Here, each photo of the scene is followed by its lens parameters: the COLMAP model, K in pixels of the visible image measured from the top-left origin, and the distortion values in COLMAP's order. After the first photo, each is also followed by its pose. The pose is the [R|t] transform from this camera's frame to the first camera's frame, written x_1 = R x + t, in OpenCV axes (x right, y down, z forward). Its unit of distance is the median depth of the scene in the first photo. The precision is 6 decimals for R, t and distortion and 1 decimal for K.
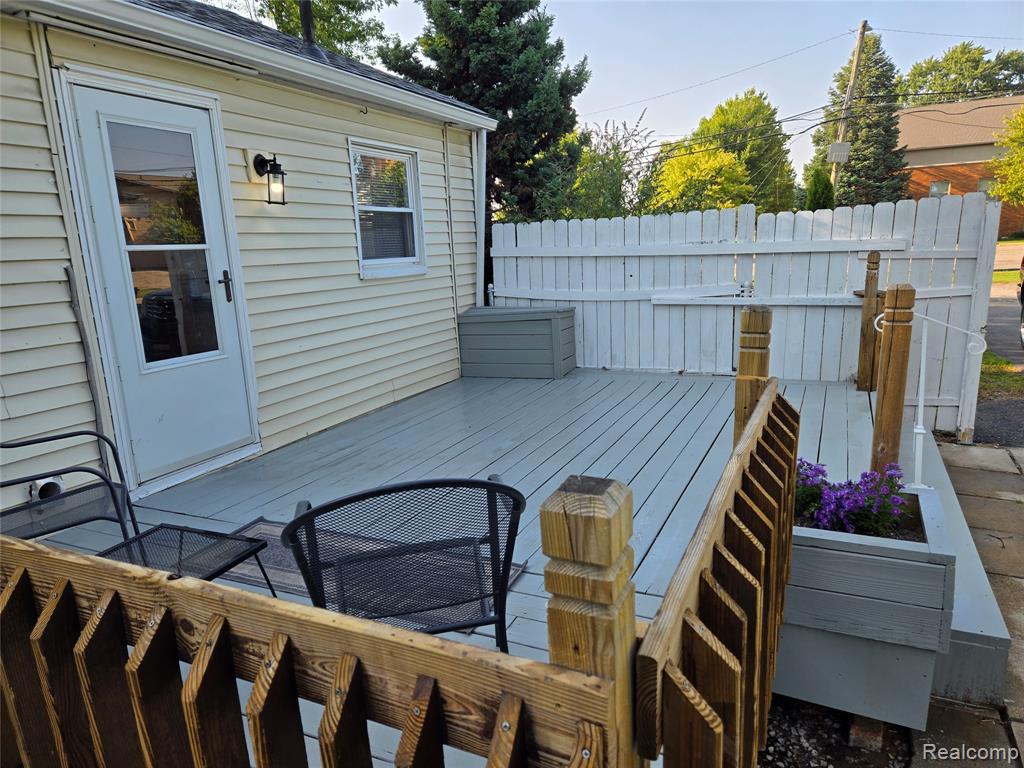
lens RADIAL K [[665.3, 0, 530.5], [0, 665.3, 389.0], [0, 0, 1]] dist [0.079753, -0.067805]
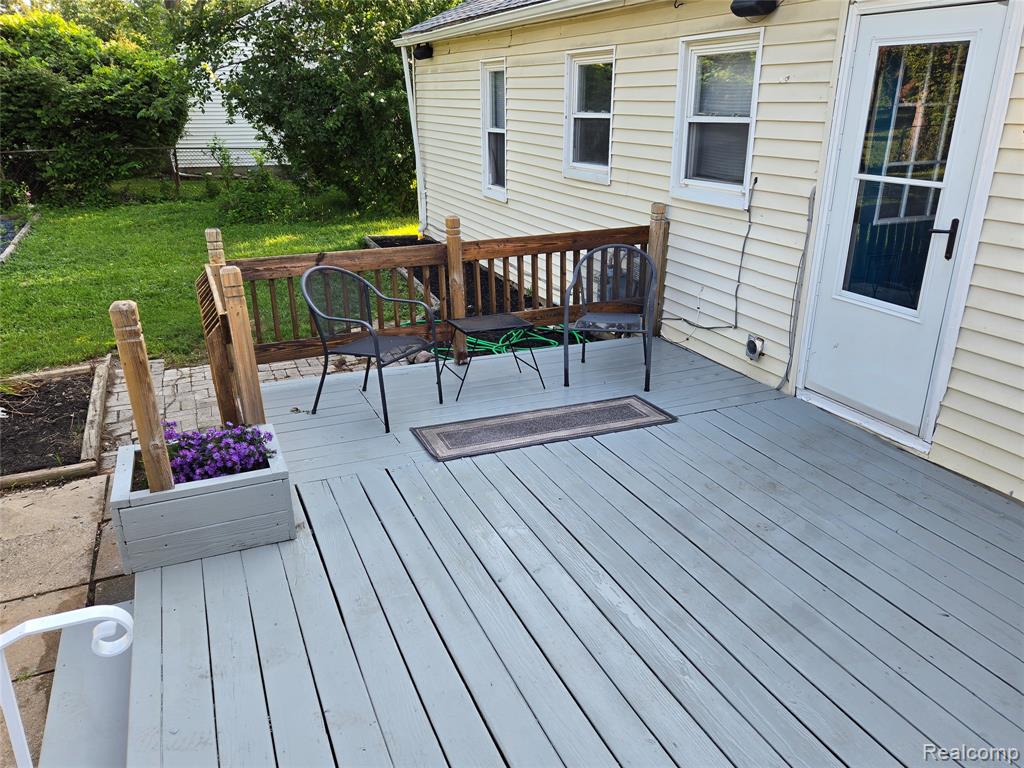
lens RADIAL K [[750.5, 0, 531.0], [0, 750.5, 383.9], [0, 0, 1]] dist [0.100933, -0.098535]
pose [[-0.651126, 0.299616, -0.697327, 0.533058], [-0.143851, 0.853409, 0.500999, -0.386746], [0.745213, 0.426524, -0.512577, 1.176675]]
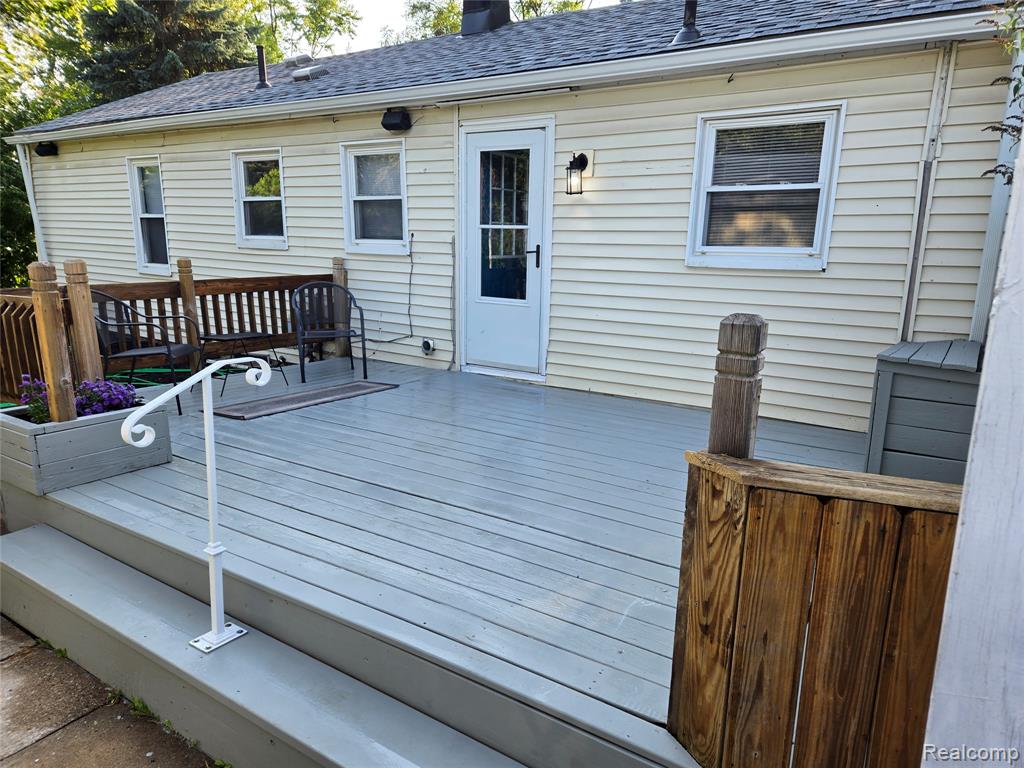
lens RADIAL K [[665.3, 0, 530.5], [0, 665.3, 389.0], [0, 0, 1]] dist [0.079753, -0.067805]
pose [[-0.122475, 0.247944, -0.961001, 0.953571], [-0.230282, 0.934766, 0.270524, -0.268294], [0.965386, 0.254434, -0.057388, 1.148146]]
